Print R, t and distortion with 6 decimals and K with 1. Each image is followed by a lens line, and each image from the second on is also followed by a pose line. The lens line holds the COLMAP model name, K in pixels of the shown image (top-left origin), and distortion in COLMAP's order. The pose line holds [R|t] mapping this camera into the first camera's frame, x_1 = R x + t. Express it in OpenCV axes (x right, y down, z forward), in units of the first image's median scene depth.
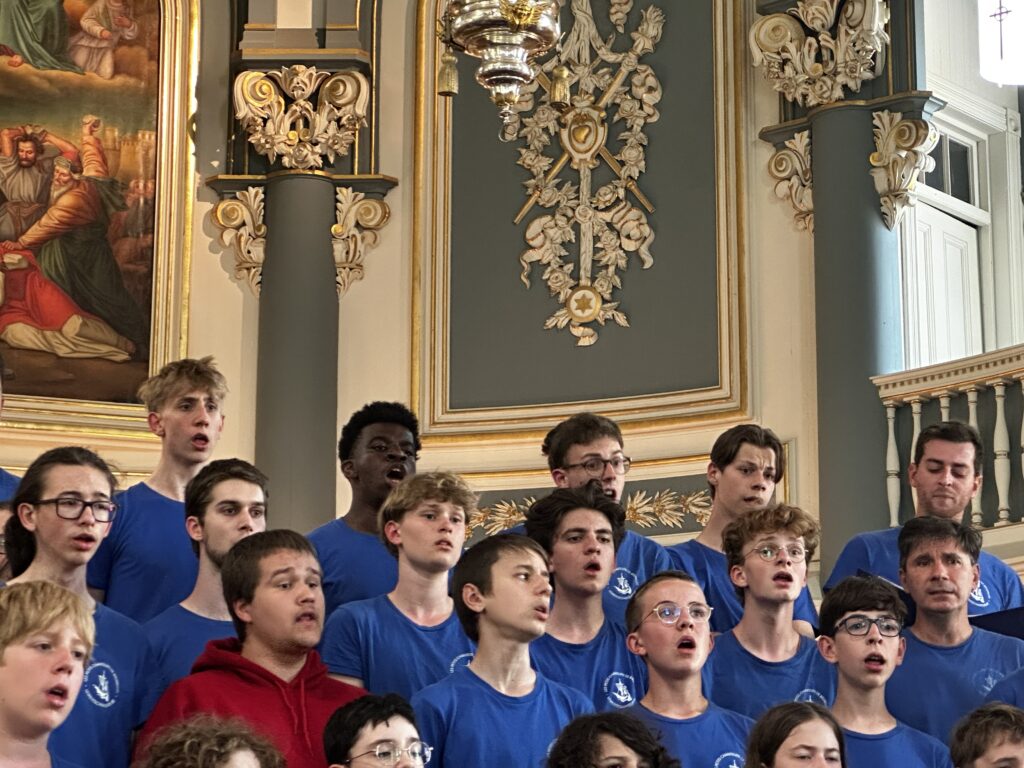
lens RADIAL K [[2933.4, 0, 507.7], [0, 2933.4, 373.7], [0, 0, 1]] dist [0.047251, 0.000000]
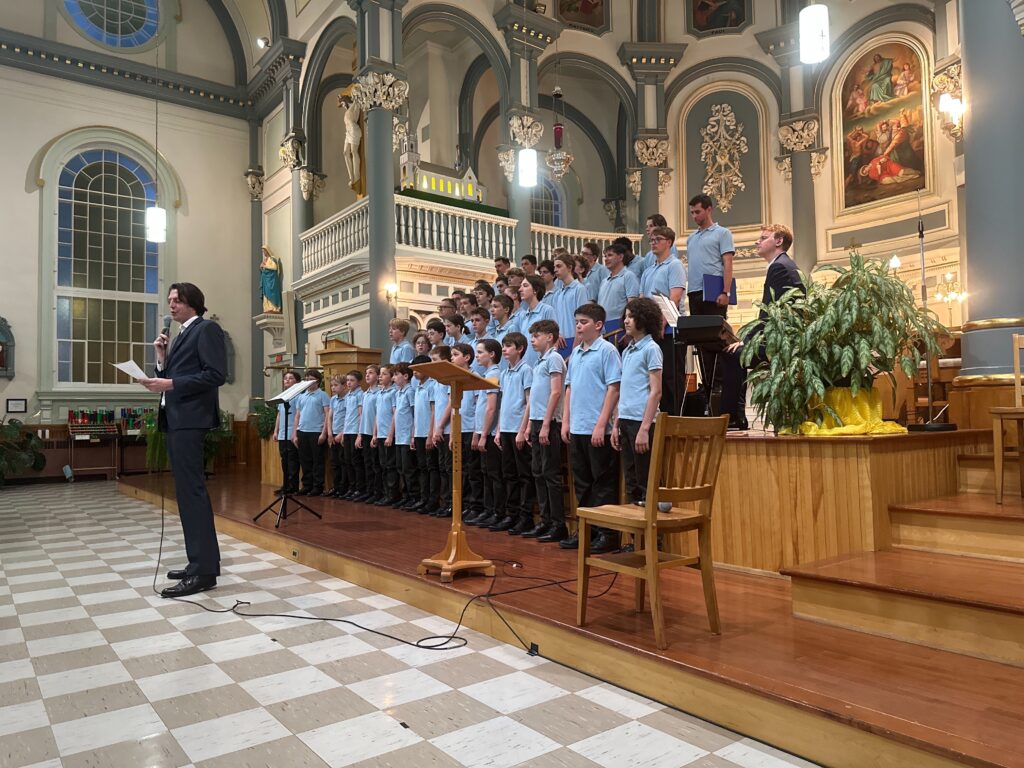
lens RADIAL K [[698.1, 0, 515.4], [0, 698.1, 385.4], [0, 0, 1]] dist [0.024324, -0.039643]
pose [[0.329473, -0.044412, -0.943120, 0.466576], [0.257186, 0.965342, 0.044387, 0.071508], [0.908462, -0.257181, 0.329477, 0.243154]]
